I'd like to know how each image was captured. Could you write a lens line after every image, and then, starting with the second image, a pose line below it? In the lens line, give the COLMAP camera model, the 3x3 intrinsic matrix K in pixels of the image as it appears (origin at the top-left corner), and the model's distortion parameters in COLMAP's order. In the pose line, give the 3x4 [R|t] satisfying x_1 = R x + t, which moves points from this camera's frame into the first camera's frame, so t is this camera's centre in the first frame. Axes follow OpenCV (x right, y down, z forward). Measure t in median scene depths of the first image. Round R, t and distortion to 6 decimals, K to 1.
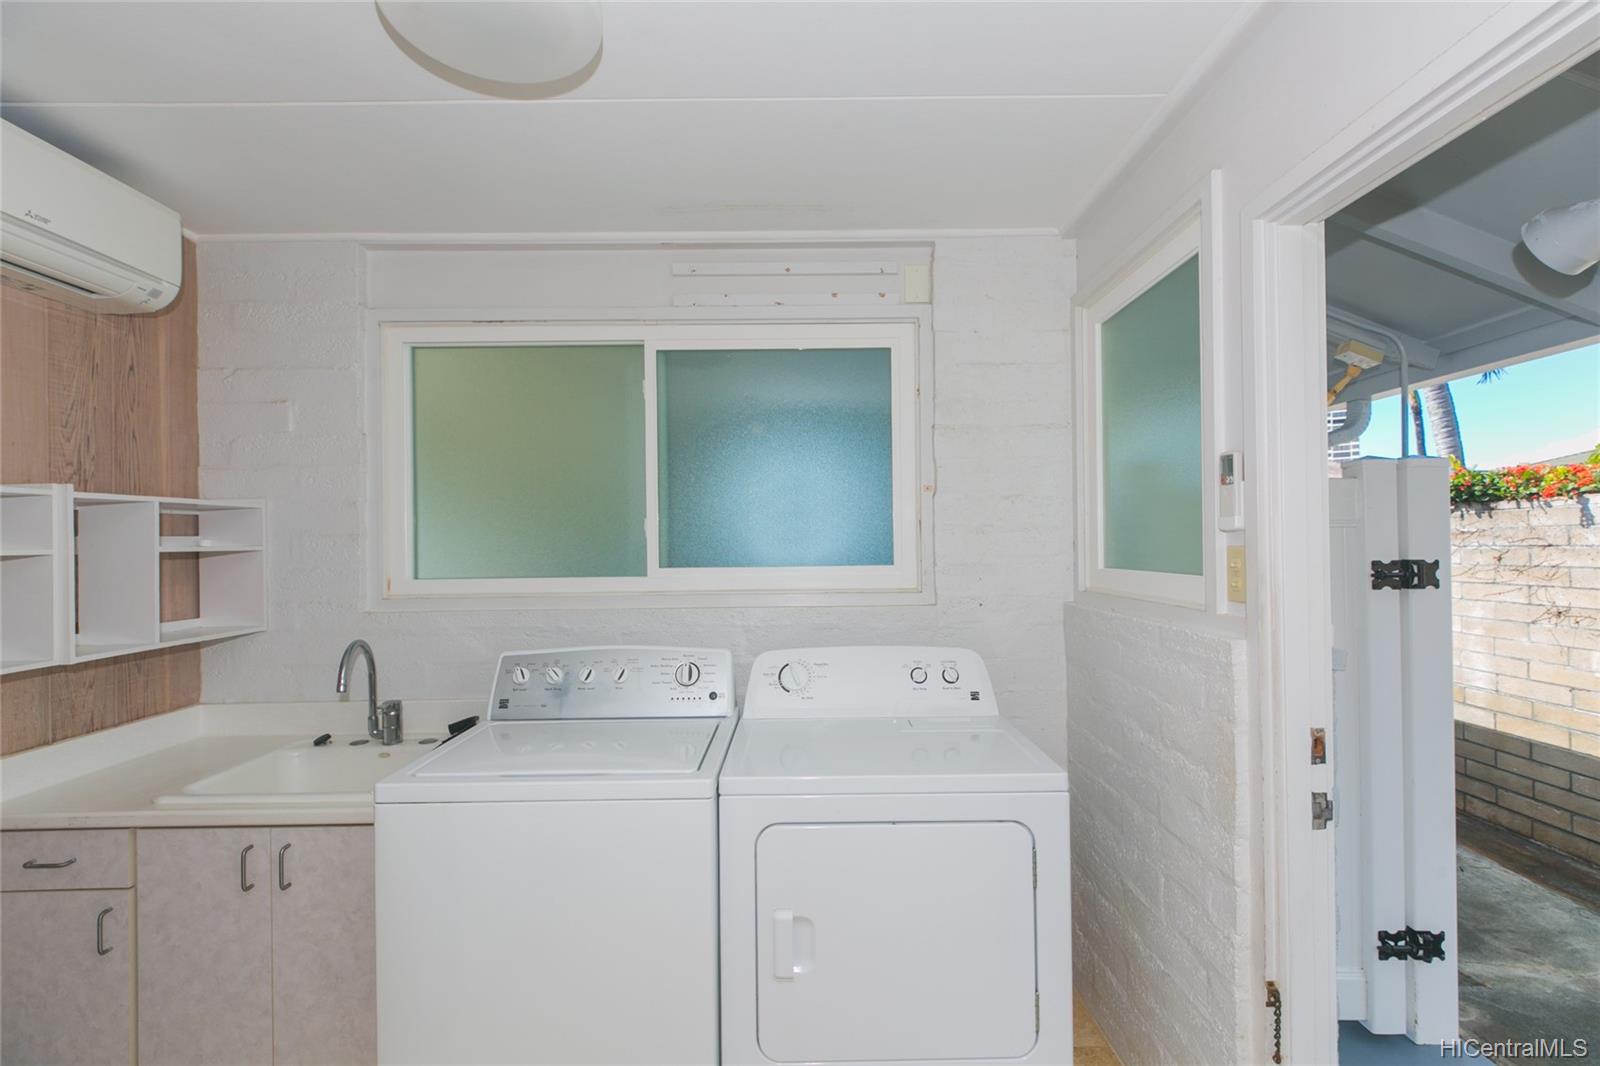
lens RADIAL K [[721.5, 0, 806.6], [0, 721.5, 538.4], [0, 0, 1]] dist [0.002346, 0.000109]
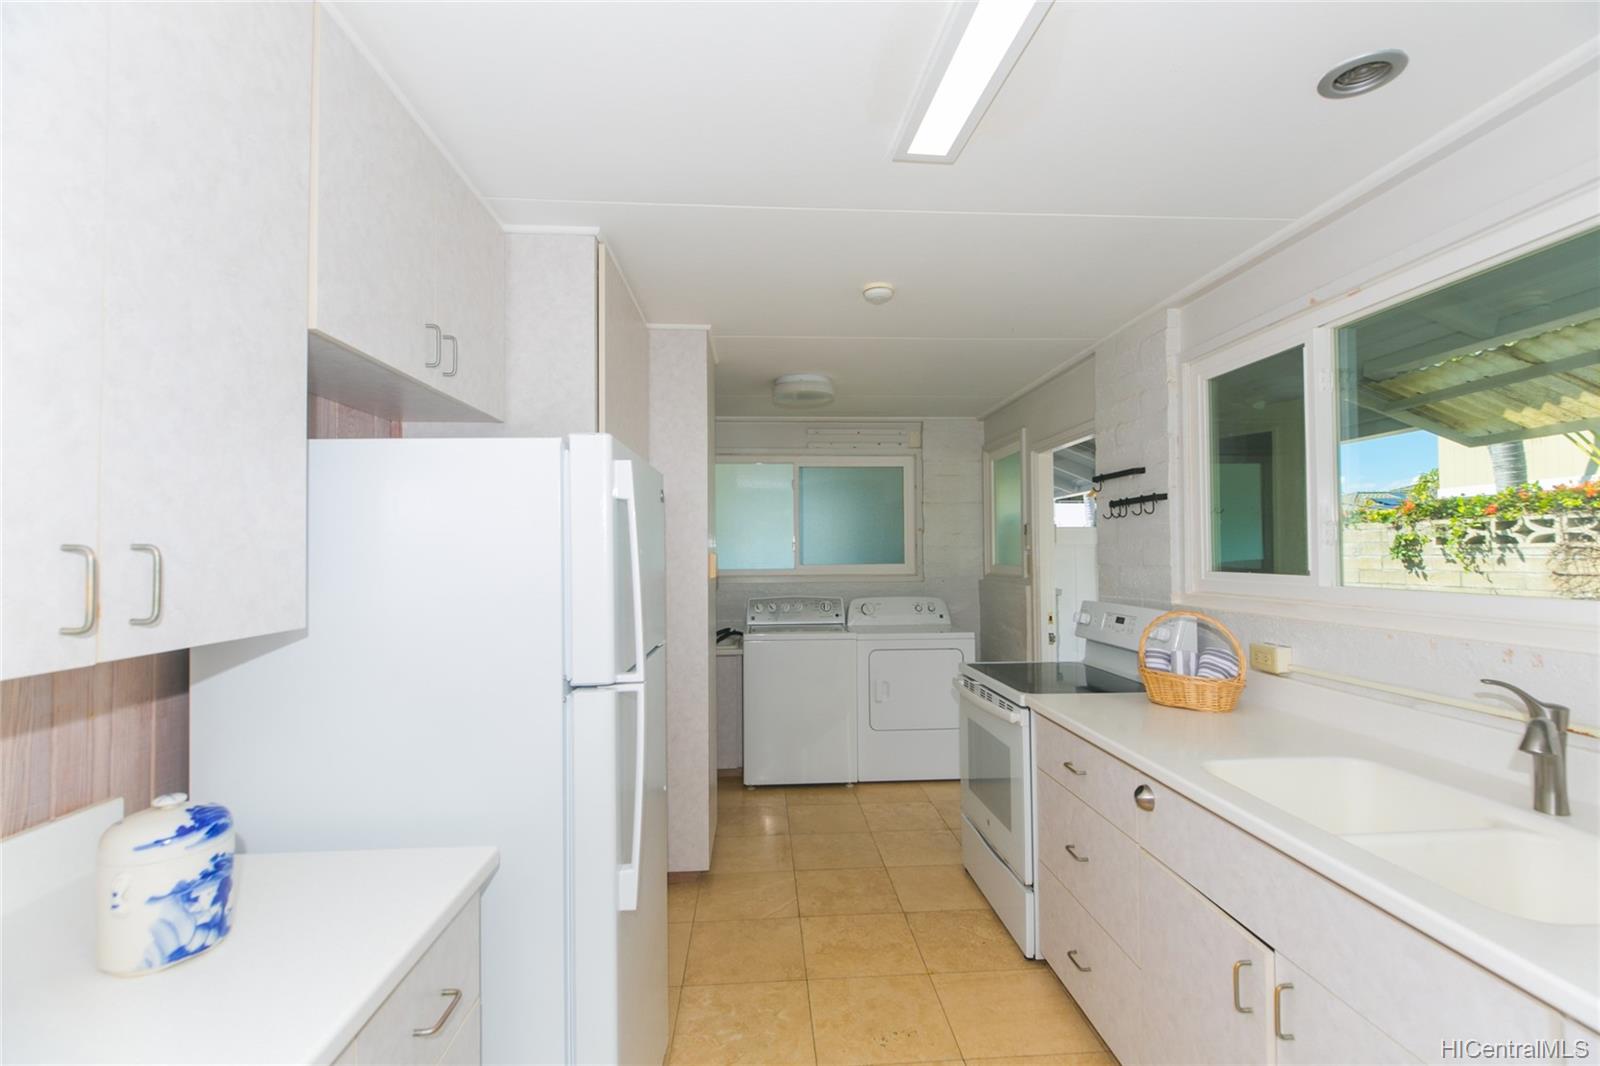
lens RADIAL K [[721.5, 0, 795.7], [0, 721.5, 536.9], [0, 0, 1]] dist [0.002346, 0.000109]
pose [[0.998828, 0.002675, 0.048337, -0.340024], [-0.001898, 0.999869, -0.016101, -0.009310], [-0.048373, 0.015990, 0.998701, -1.278046]]
